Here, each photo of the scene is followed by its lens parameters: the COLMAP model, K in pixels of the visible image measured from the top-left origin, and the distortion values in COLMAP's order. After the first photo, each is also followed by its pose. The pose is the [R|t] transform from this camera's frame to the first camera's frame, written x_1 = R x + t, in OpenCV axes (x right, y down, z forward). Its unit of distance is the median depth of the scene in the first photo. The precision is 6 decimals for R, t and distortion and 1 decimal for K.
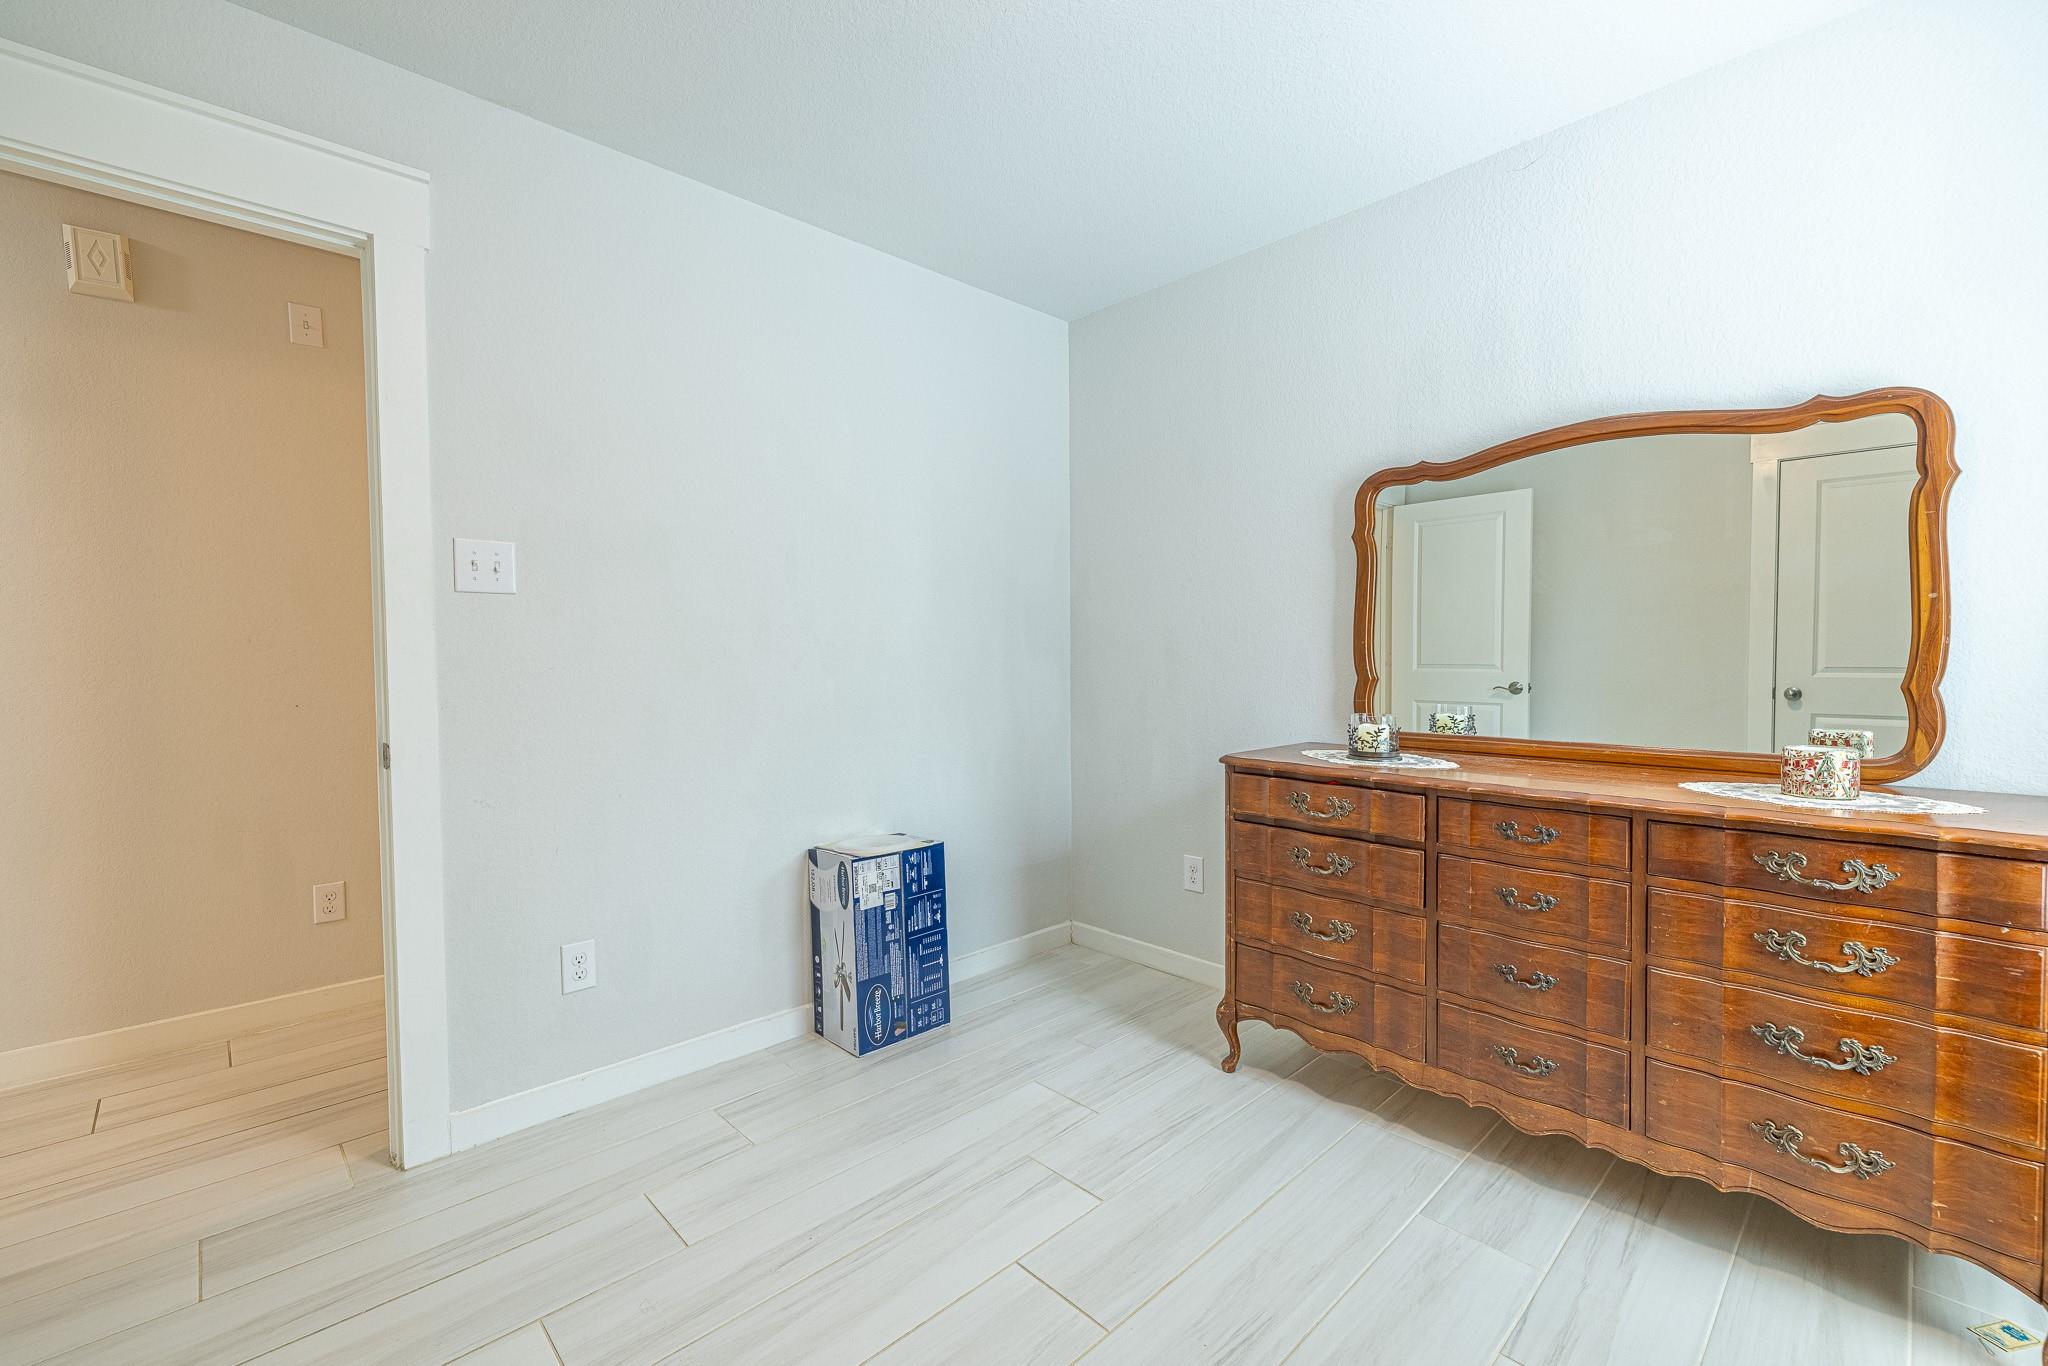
lens RADIAL K [[862.5, 0, 1003.7], [0, 862.5, 687.9], [0, 0, 1]] dist [-0.000237, -0.000092]
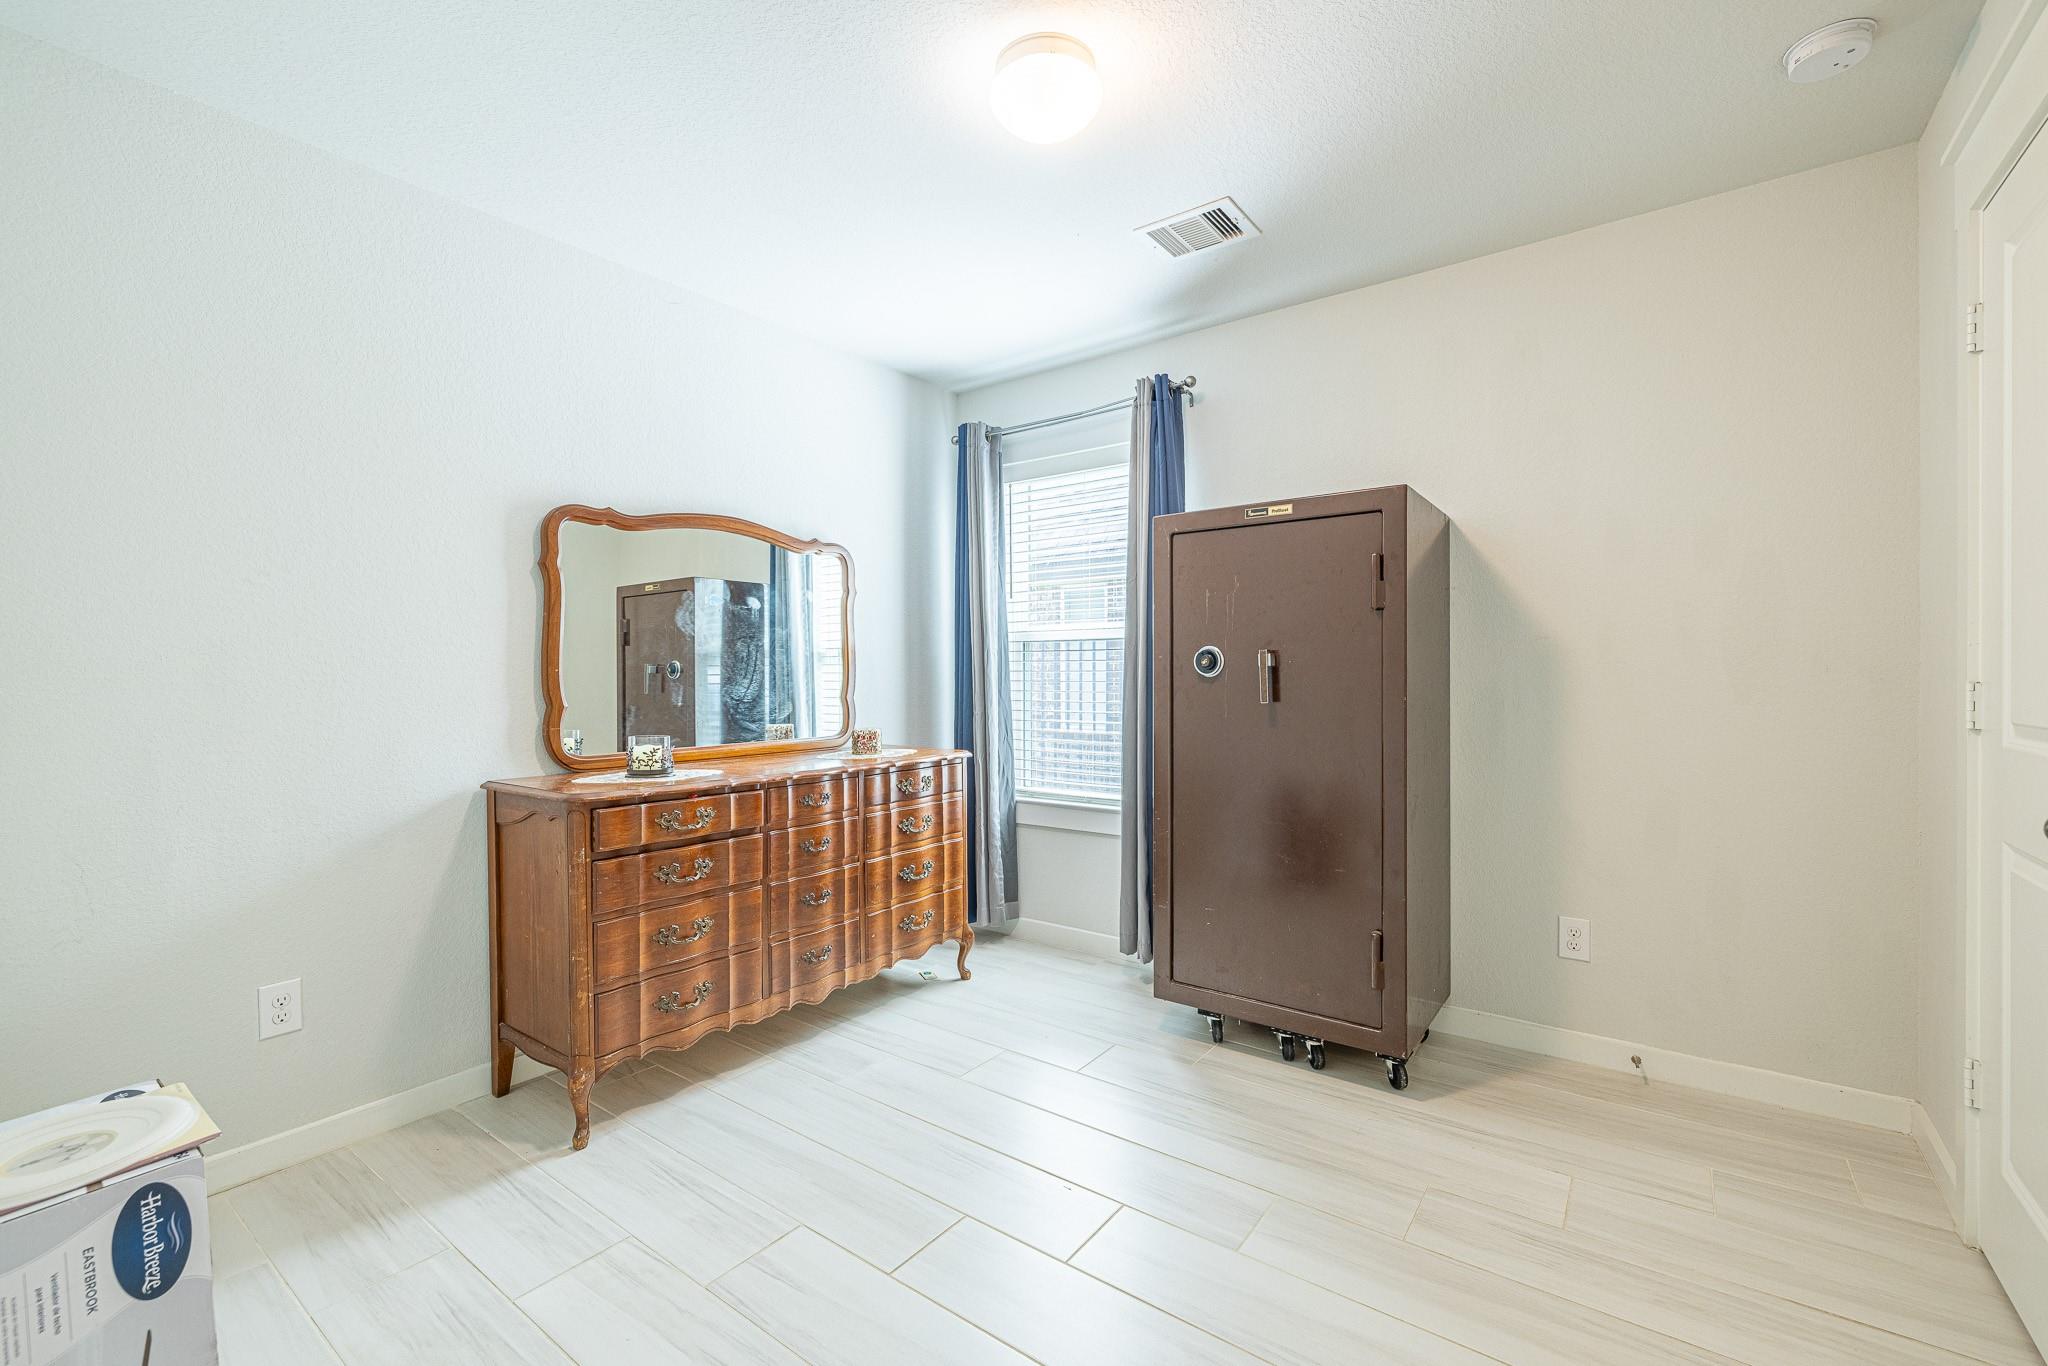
lens RADIAL K [[862.5, 0, 1003.7], [0, 862.5, 687.9], [0, 0, 1]] dist [-0.000237, -0.000092]
pose [[-0.164979, -0.003017, 0.986293, -0.764063], [0.050443, 0.998661, 0.011493, -0.020450], [-0.985006, 0.051647, -0.164606, 0.765005]]
